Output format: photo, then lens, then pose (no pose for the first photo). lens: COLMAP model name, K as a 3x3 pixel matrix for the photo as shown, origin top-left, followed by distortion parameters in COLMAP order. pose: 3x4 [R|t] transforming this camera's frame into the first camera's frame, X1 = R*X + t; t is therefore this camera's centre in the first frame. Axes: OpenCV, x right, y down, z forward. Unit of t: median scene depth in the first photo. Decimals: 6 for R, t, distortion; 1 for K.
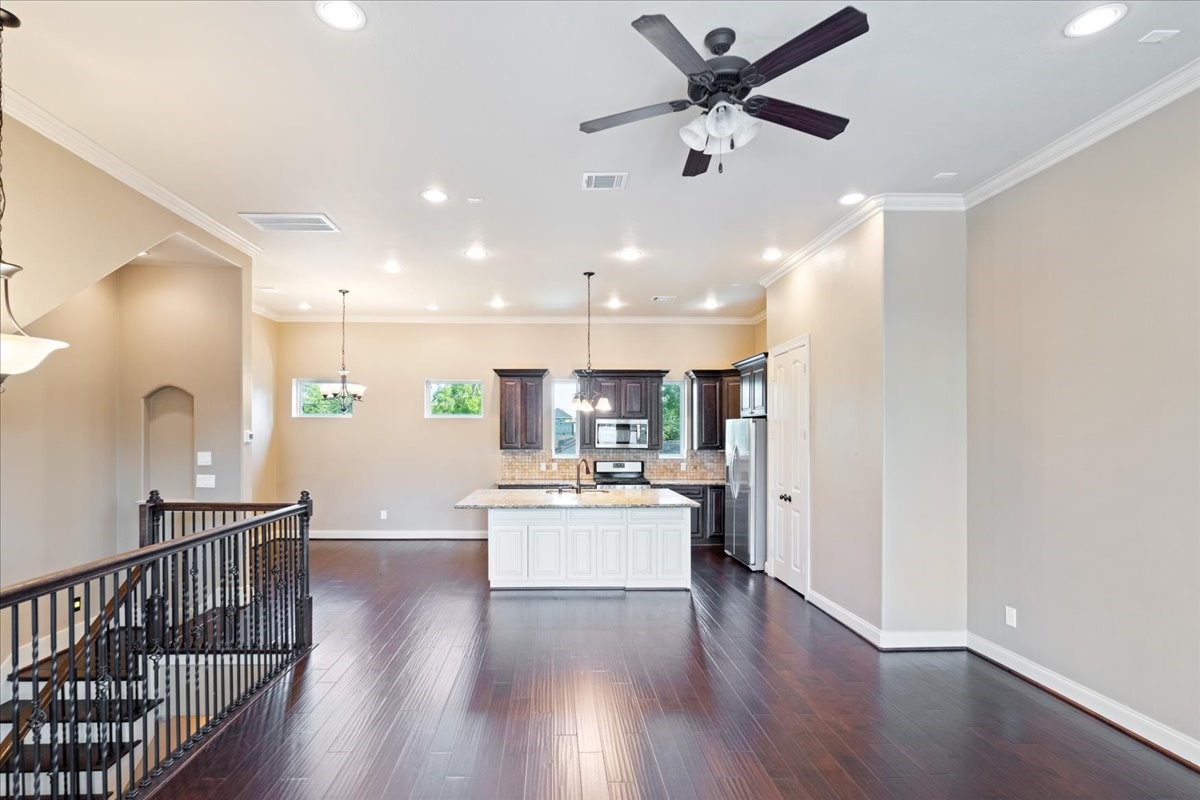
lens RADIAL K [[578.9, 0, 560.9], [0, 578.9, 433.6], [0, 0, 1]] dist [-0.000385, 0.000365]
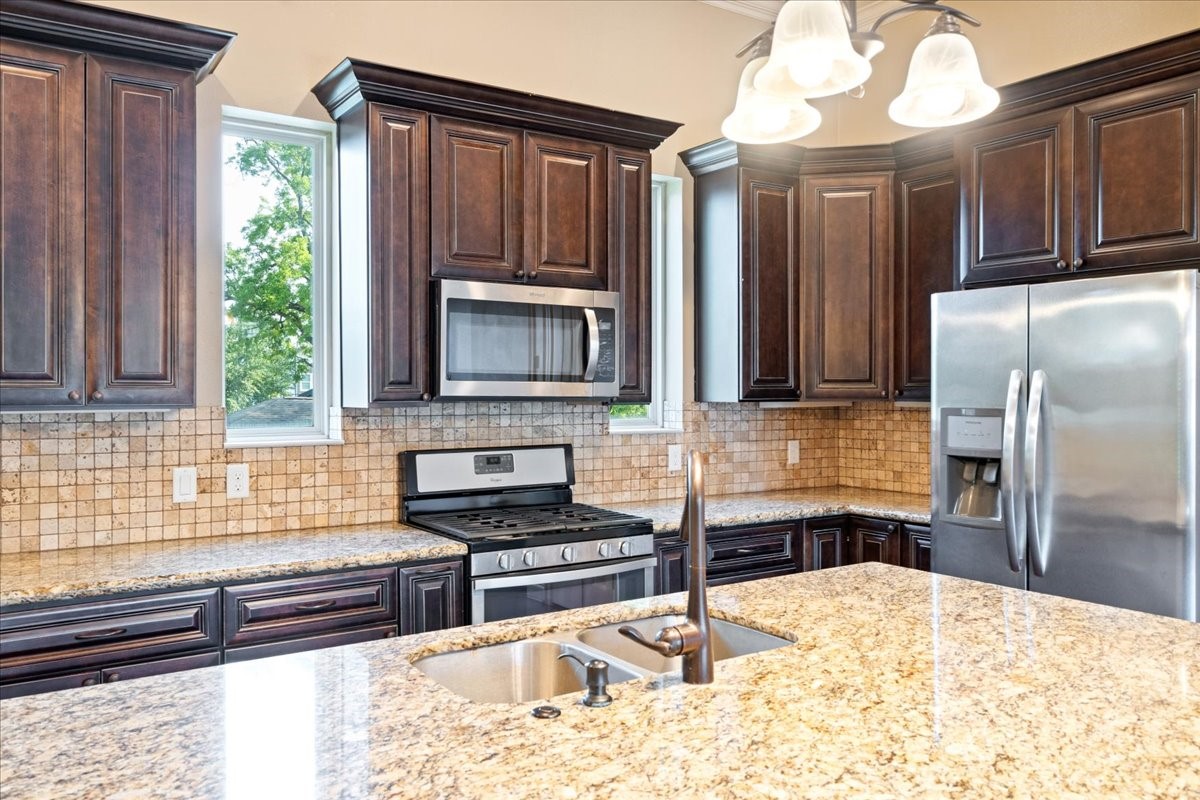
lens RADIAL K [[943.9, 0, 603.2], [0, 943.9, 393.0], [0, 0, 1]] dist [0.008288, -0.001190]
pose [[0.836973, -0.004687, 0.547224, -0.107731], [0.002590, 0.999986, 0.004605, 0.022924], [-0.547238, -0.002437, 0.836973, 0.678286]]
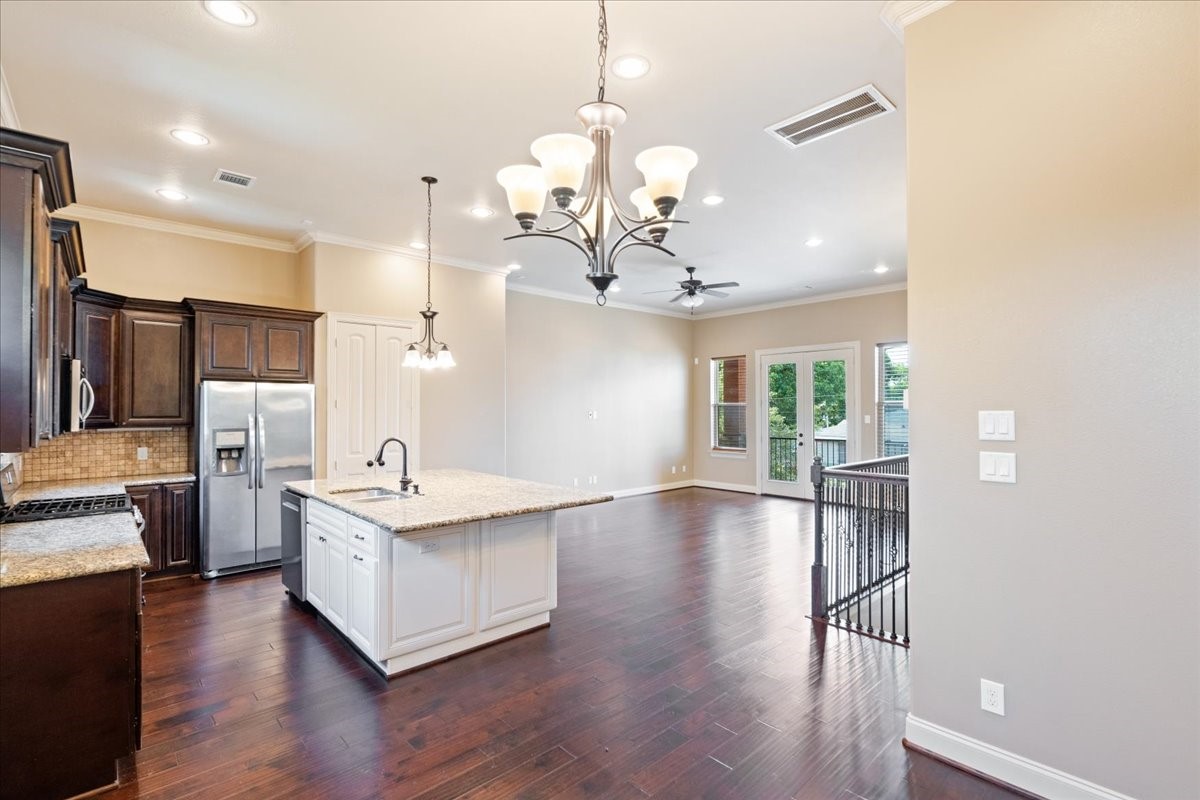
lens RADIAL K [[547.3, 0, 601.0], [0, 547.3, 404.1], [0, 0, 1]] dist [-0.000462, -0.000010]
pose [[-0.657547, 0.012523, 0.753310, -0.520406], [0.002817, 0.999896, -0.014164, 0.013517], [-0.753409, -0.007191, -0.657513, 1.080148]]
